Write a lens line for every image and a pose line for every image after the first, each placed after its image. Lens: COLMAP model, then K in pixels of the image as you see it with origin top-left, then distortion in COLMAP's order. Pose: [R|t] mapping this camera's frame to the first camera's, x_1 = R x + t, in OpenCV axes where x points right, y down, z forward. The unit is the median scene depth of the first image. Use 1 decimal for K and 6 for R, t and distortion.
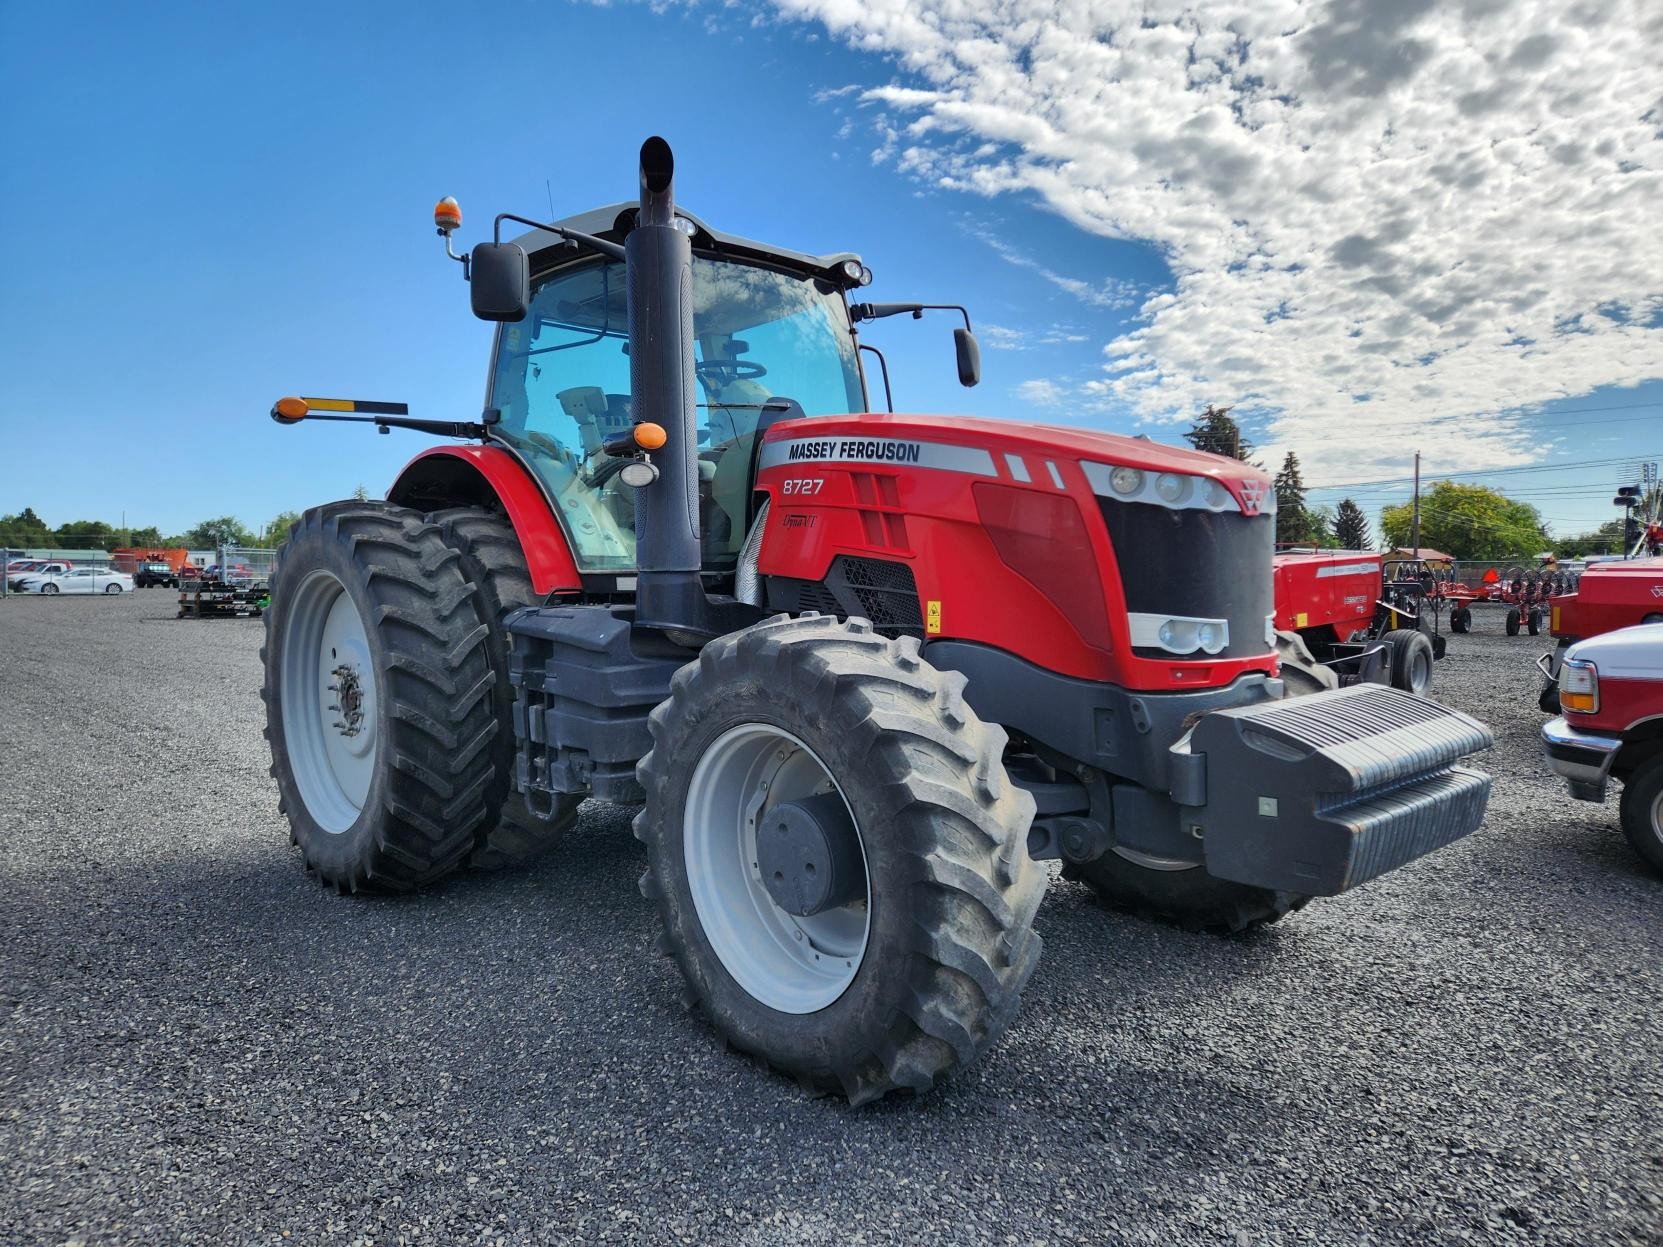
lens RADIAL K [[1101.0, 0, 826.8], [0, 1101.0, 618.9], [0, 0, 1]] dist [0.061955, -0.048930]
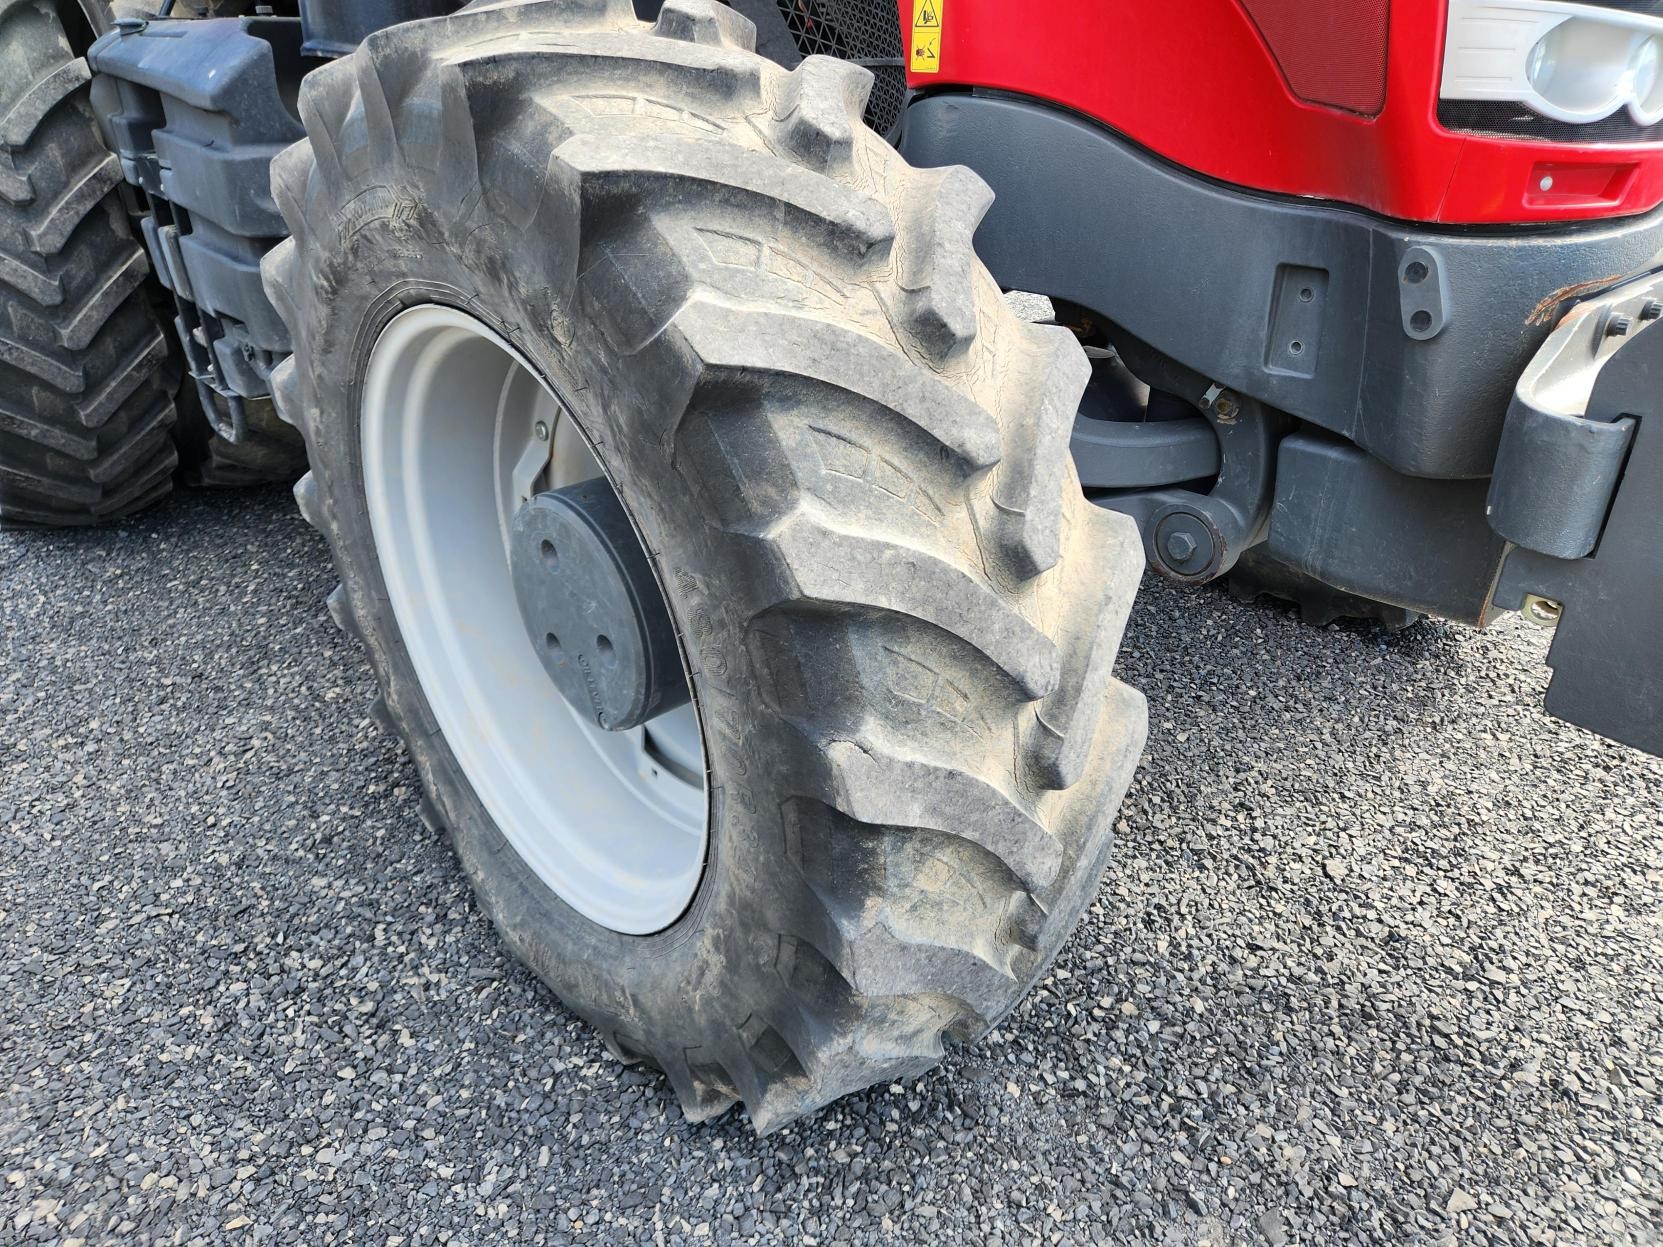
lens RADIAL K [[1101.0, 0, 822.2], [0, 1101.0, 638.6], [0, 0, 1]] dist [0.061955, -0.048930]
pose [[0.999797, 0.018361, -0.008288, 0.079055], [-0.013029, 0.903152, 0.429124, 0.031555], [0.015364, -0.428929, 0.903208, 0.618570]]
